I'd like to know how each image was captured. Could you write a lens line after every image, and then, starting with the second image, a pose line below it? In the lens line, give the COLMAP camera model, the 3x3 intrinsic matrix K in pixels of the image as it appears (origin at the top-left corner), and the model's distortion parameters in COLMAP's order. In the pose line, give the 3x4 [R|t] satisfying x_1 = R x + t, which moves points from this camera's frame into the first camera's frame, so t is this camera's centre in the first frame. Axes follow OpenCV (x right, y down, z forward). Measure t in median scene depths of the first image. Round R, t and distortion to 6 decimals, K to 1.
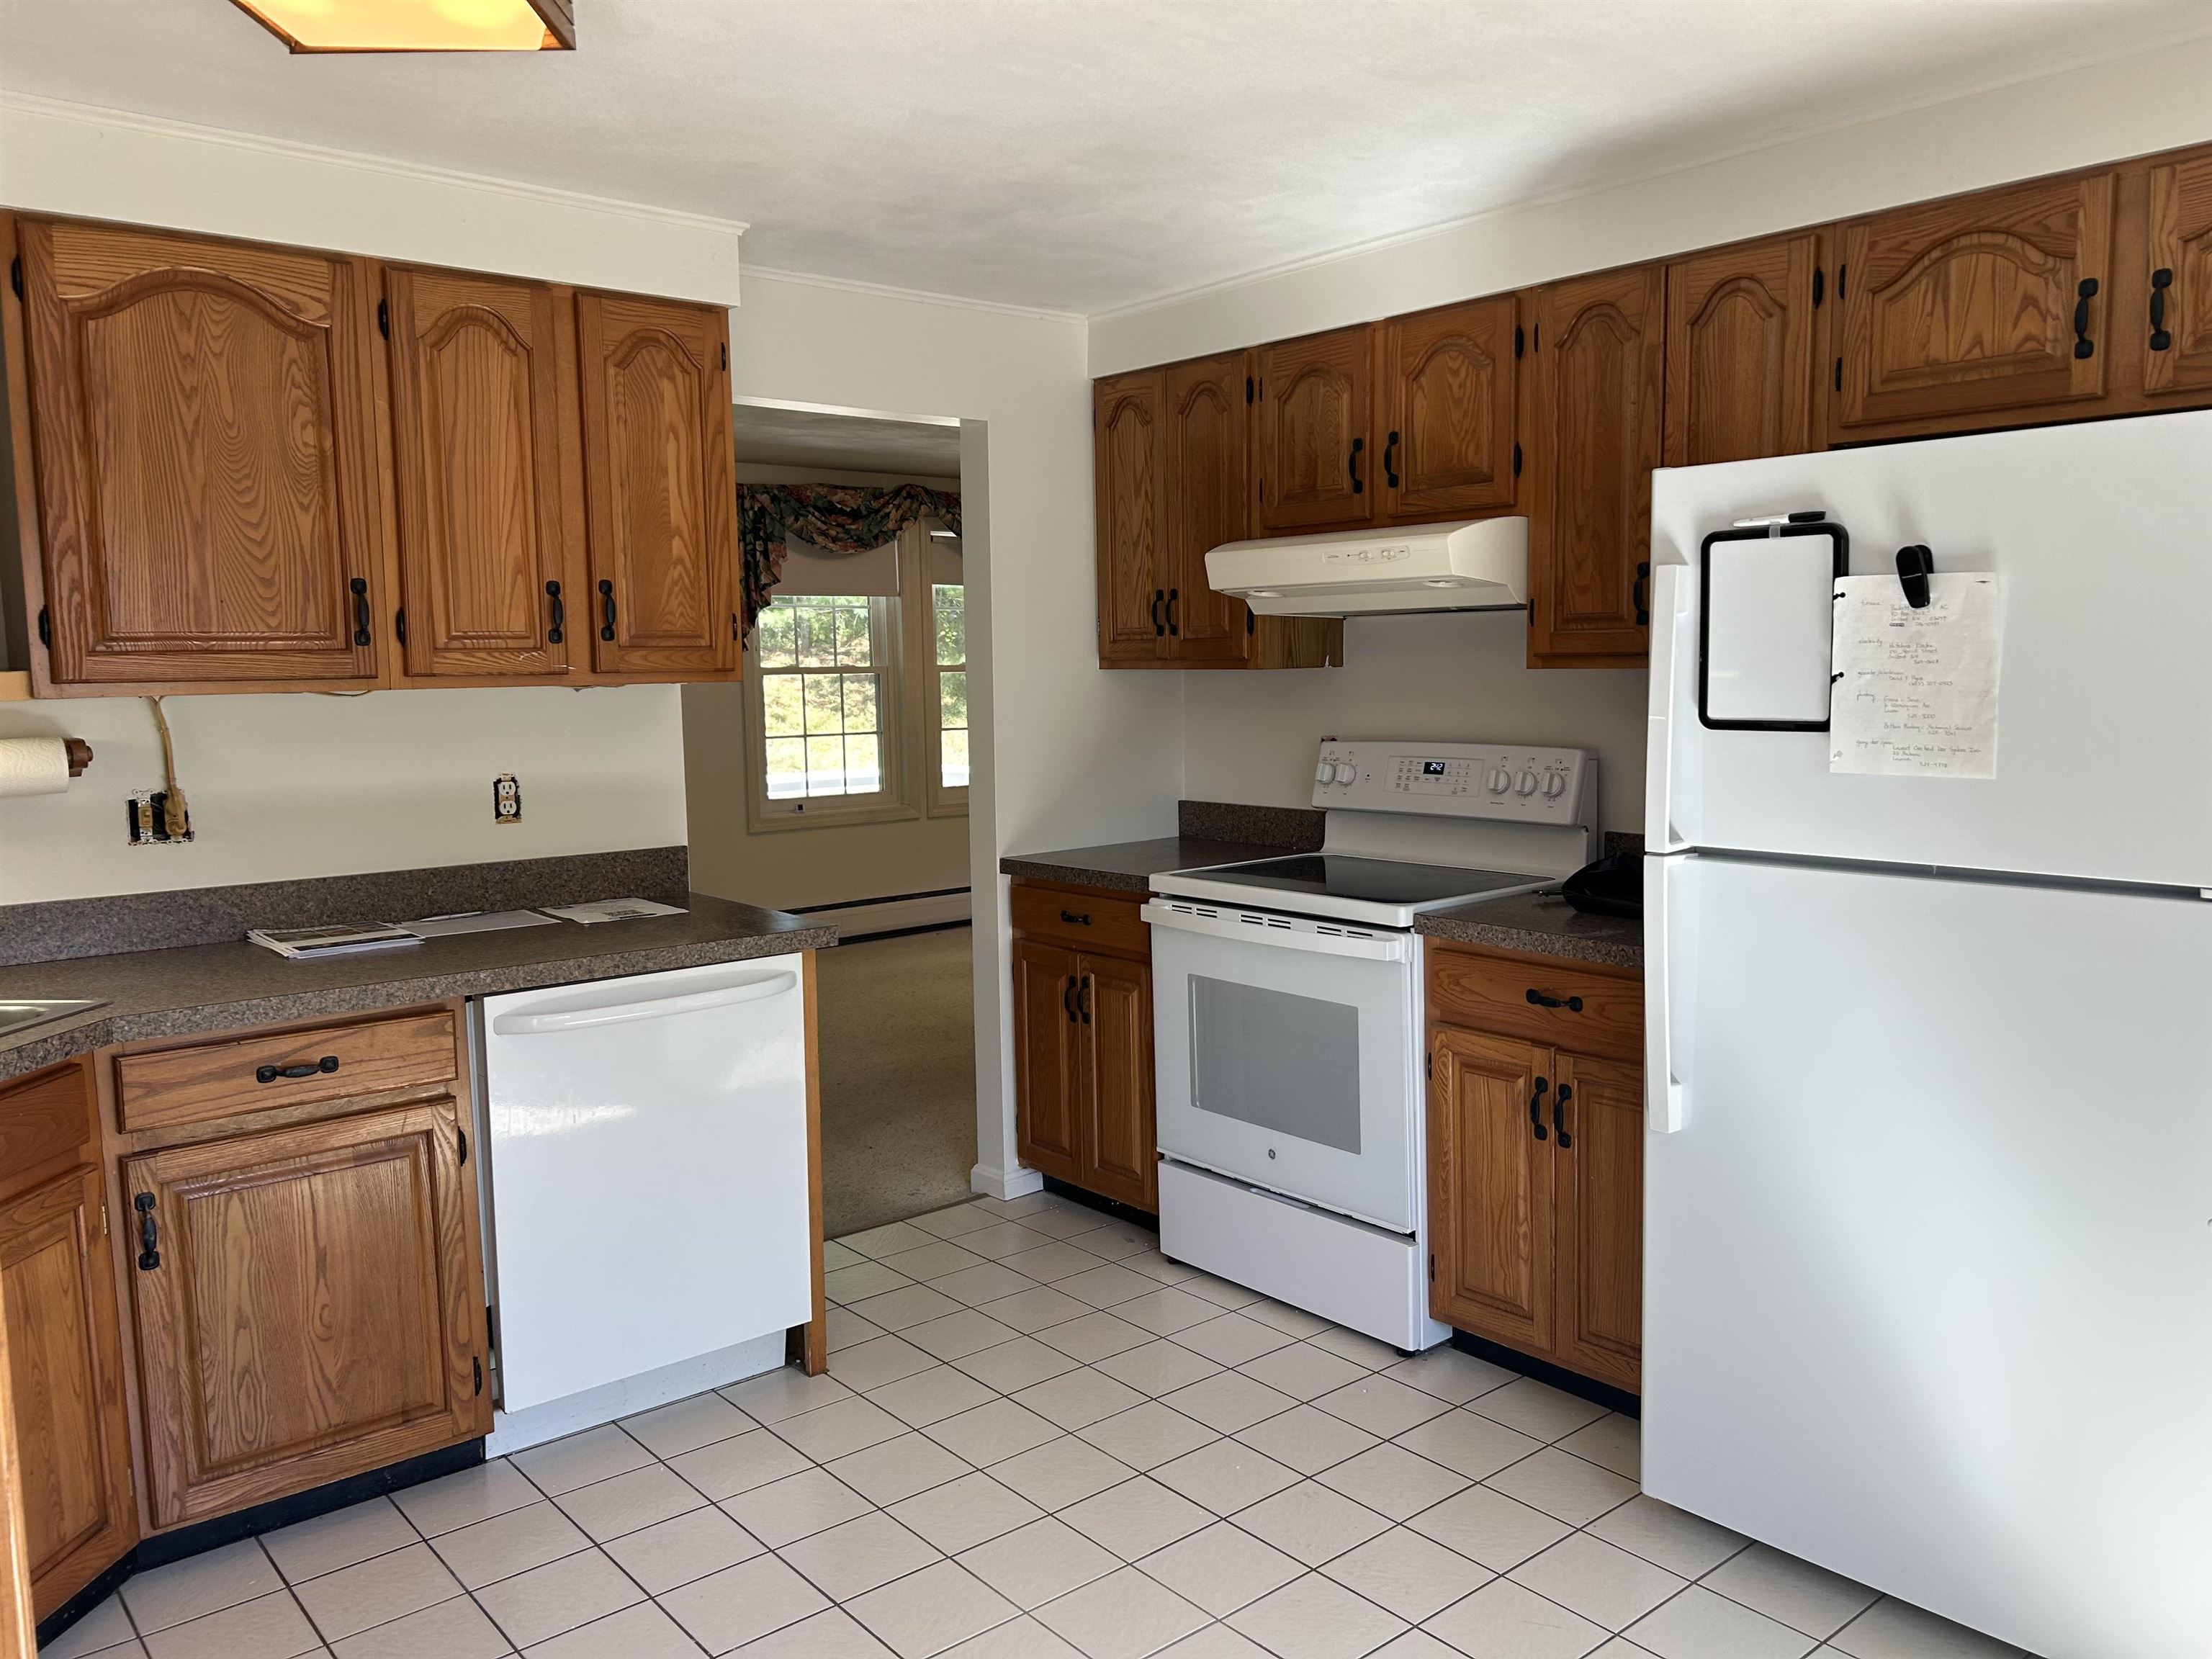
lens RADIAL K [[1672.8, 0, 1124.8], [0, 1672.8, 832.2], [0, 0, 1]] dist [0.078390, -0.098351]
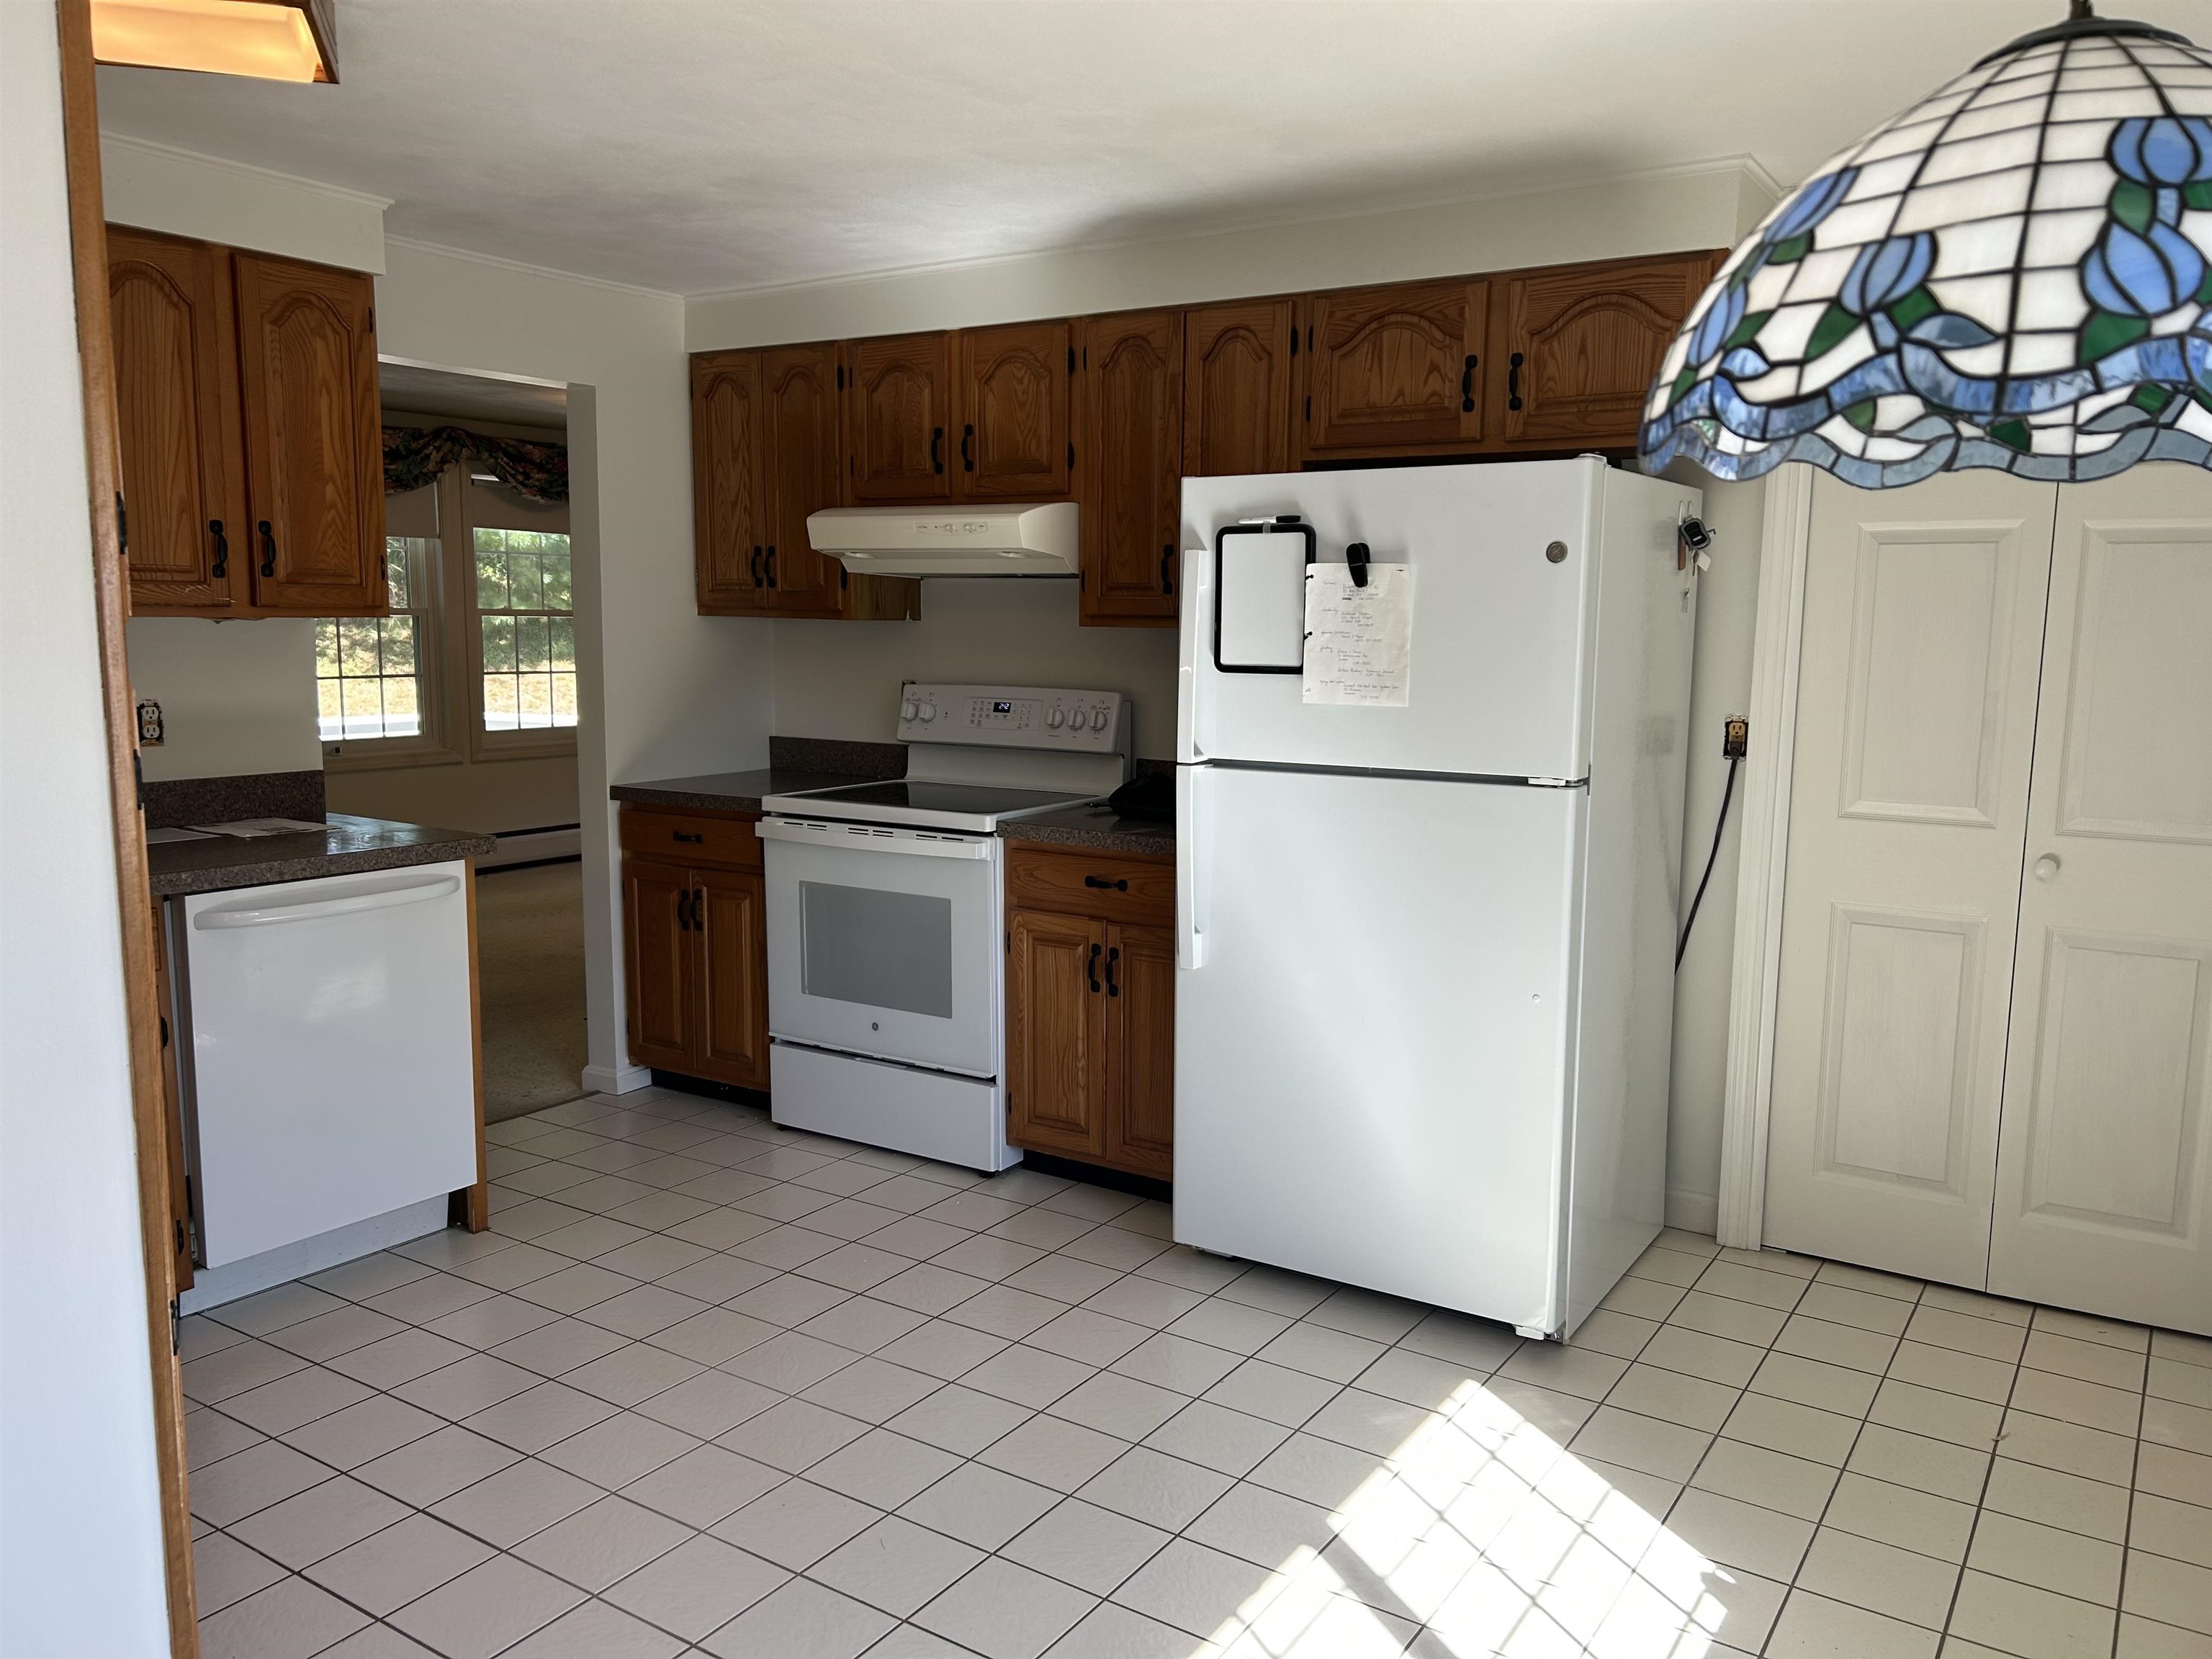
lens RADIAL K [[1655.0, 0, 1105.2], [0, 1655.0, 860.5], [0, 0, 1]] dist [0.096064, -0.095221]
pose [[0.961083, -0.016633, 0.275759, -0.089093], [0.004997, 0.999069, 0.042846, 0.025703], [-0.276215, -0.039801, 0.960271, -0.205130]]
